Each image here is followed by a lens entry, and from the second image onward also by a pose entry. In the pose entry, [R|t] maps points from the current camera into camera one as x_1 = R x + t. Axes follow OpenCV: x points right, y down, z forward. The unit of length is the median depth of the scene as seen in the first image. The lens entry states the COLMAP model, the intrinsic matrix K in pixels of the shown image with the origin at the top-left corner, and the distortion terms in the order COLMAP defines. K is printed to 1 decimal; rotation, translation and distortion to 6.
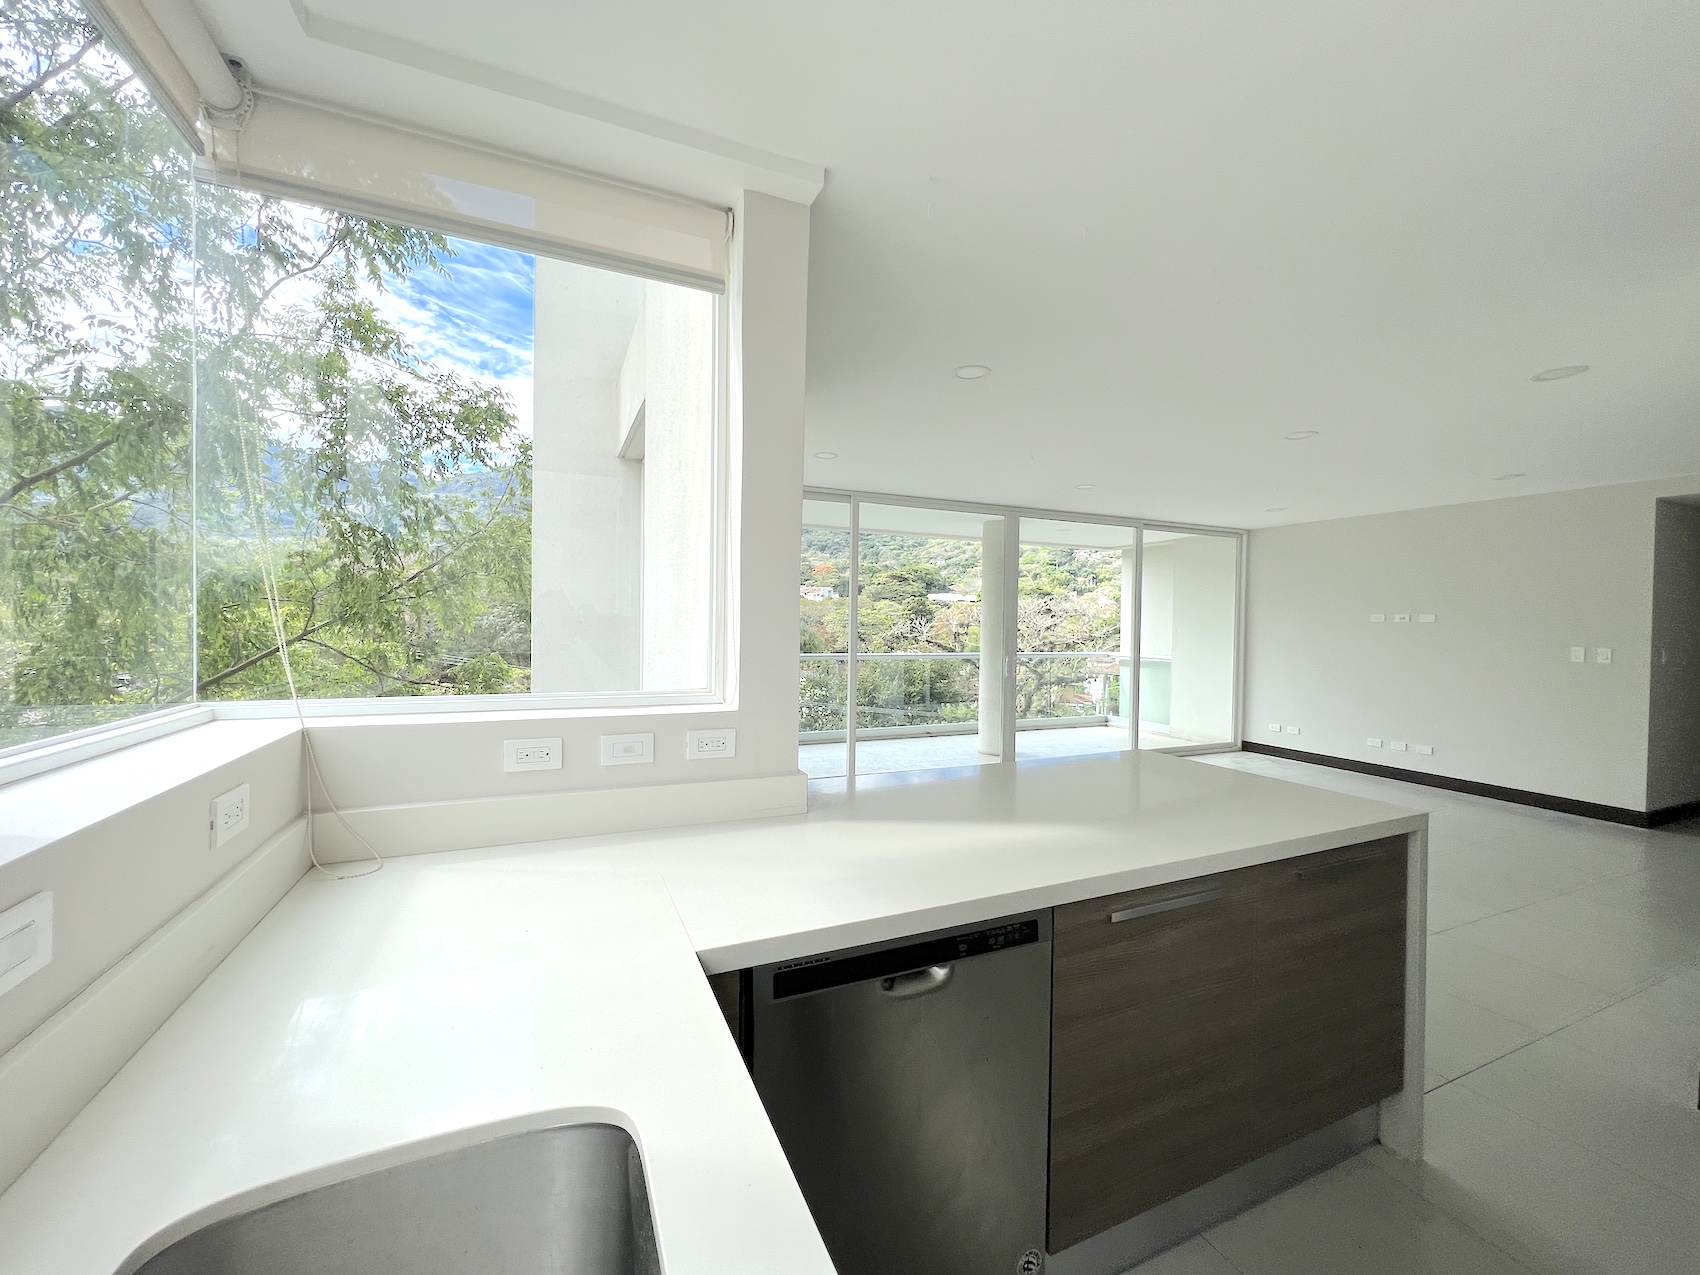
lens RADIAL K [[689.8, 0, 849.9], [0, 689.8, 622.6], [0, 0, 1]] dist [-0.003534, -0.000065]
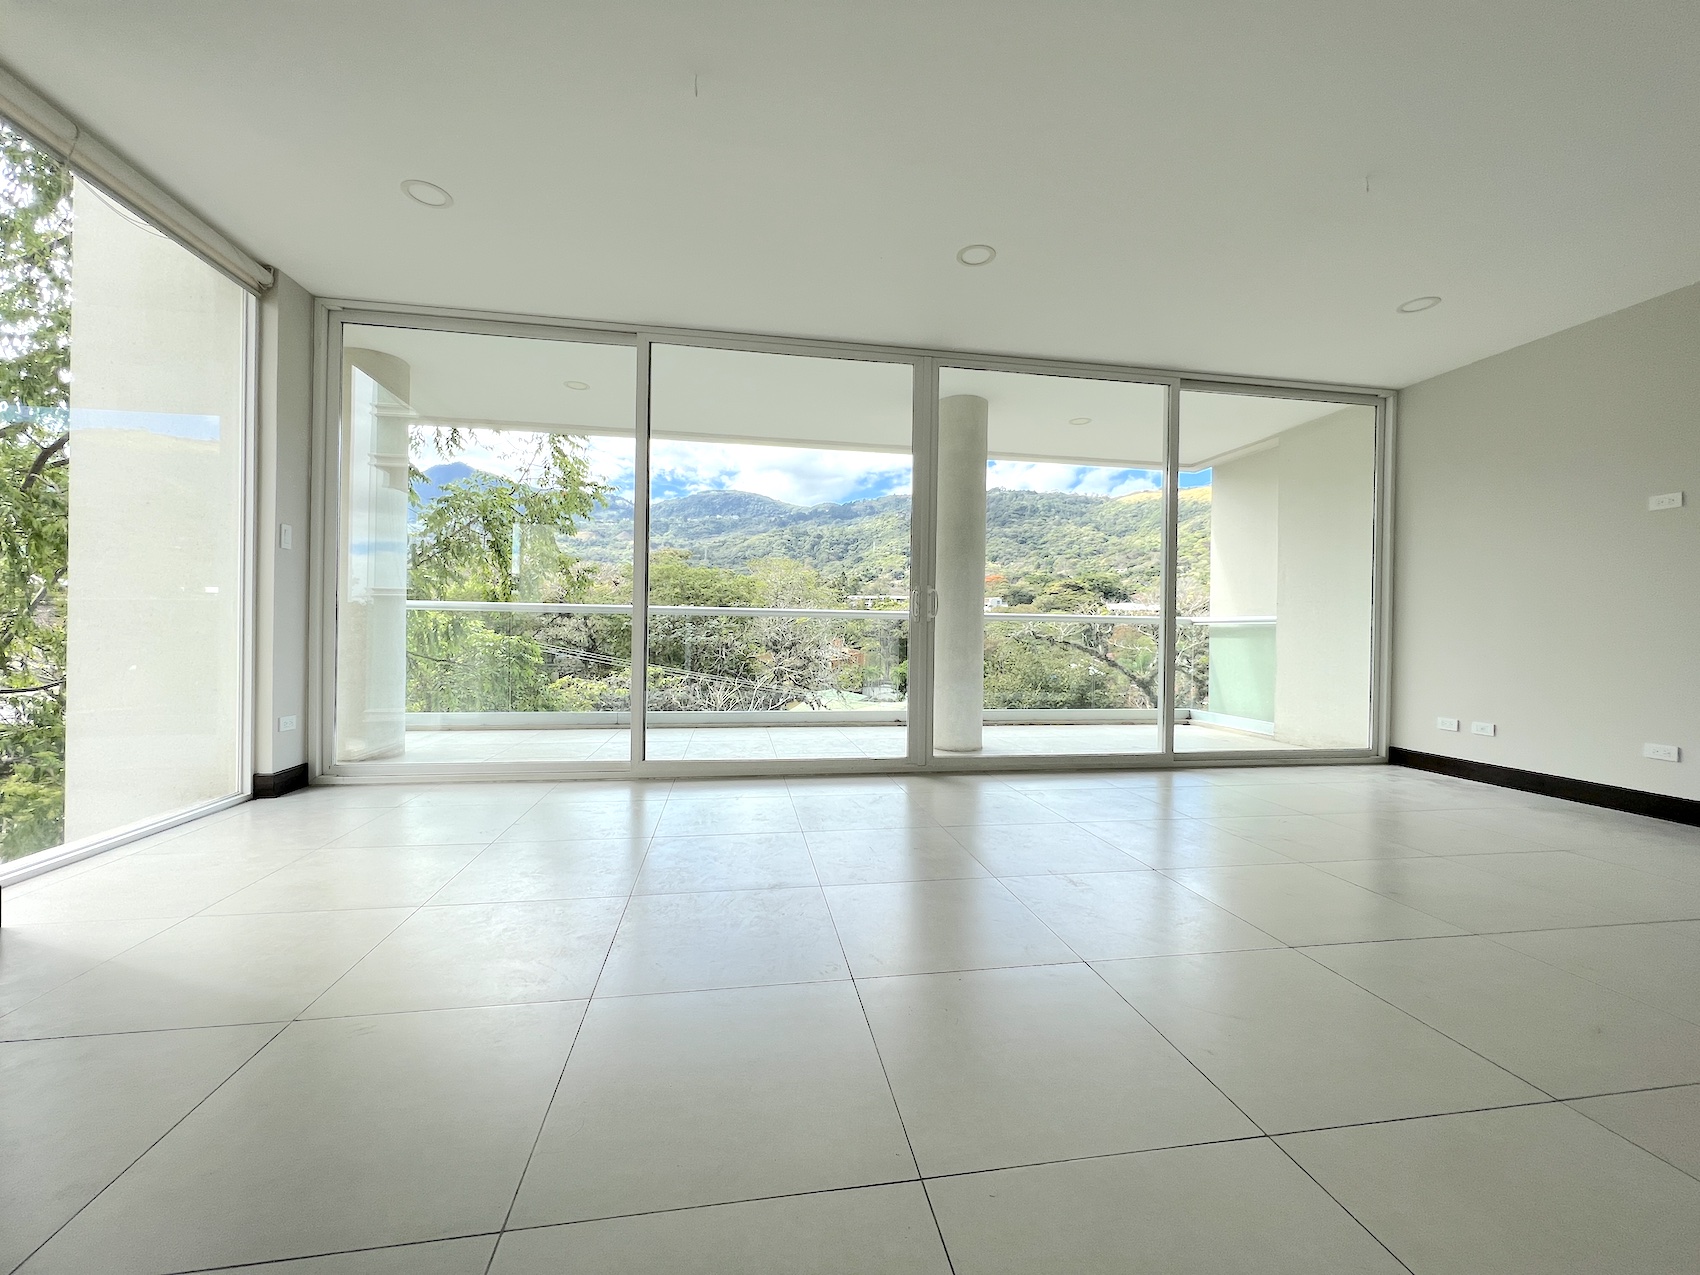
lens RADIAL K [[681.7, 0, 849.0], [0, 681.7, 622.2], [0, 0, 1]] dist [-0.001945, 0.000239]
pose [[0.966404, -0.002158, -0.257018, 0.273107], [-0.003264, 0.999781, -0.020667, 0.078647], [0.257007, 0.020811, 0.966186, 0.316927]]
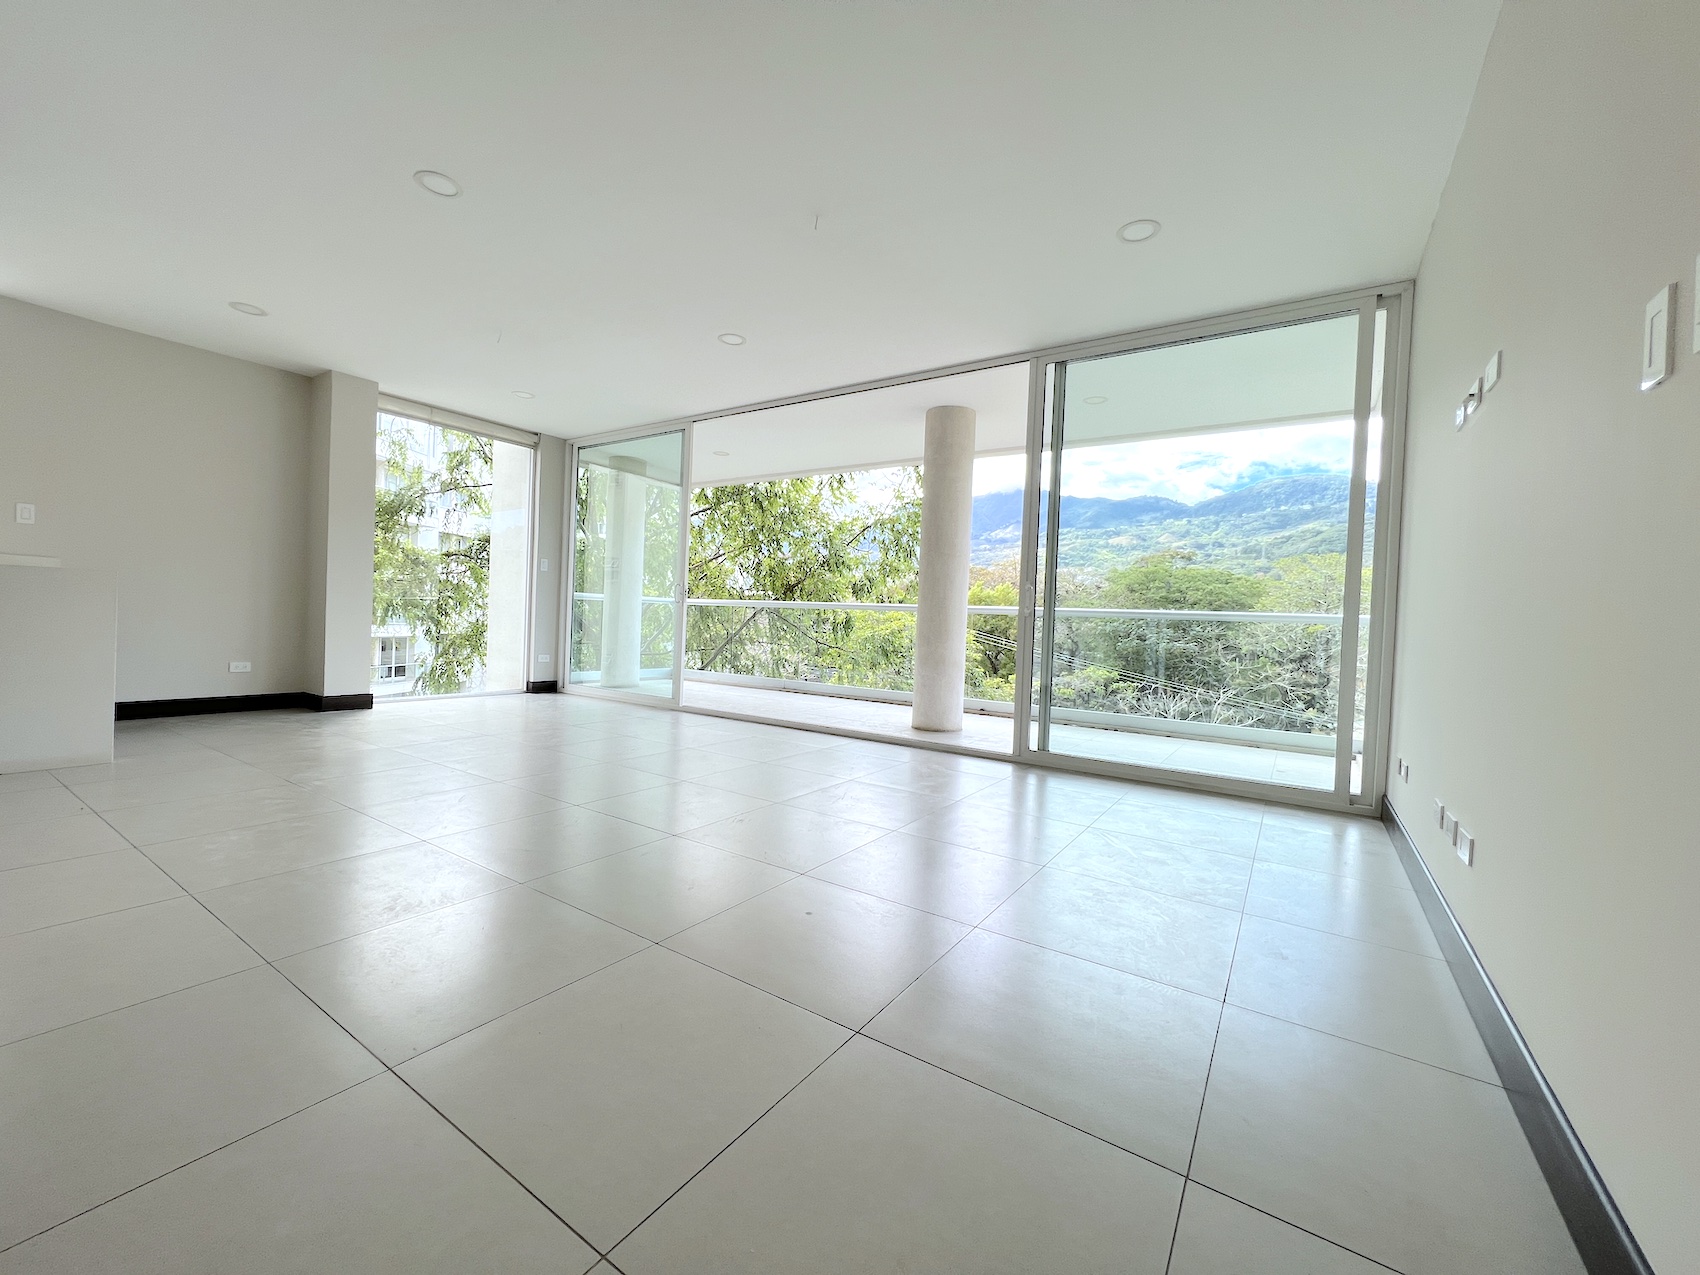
lens RADIAL K [[681.7, 0, 861.1], [0, 681.7, 639.2], [0, 0, 1]] dist [-0.001945, 0.000239]
pose [[0.523572, 0.029365, -0.851475, 0.988145], [-0.036011, 0.999275, 0.012319, 0.087623], [0.851220, 0.024212, 0.524250, 0.624409]]
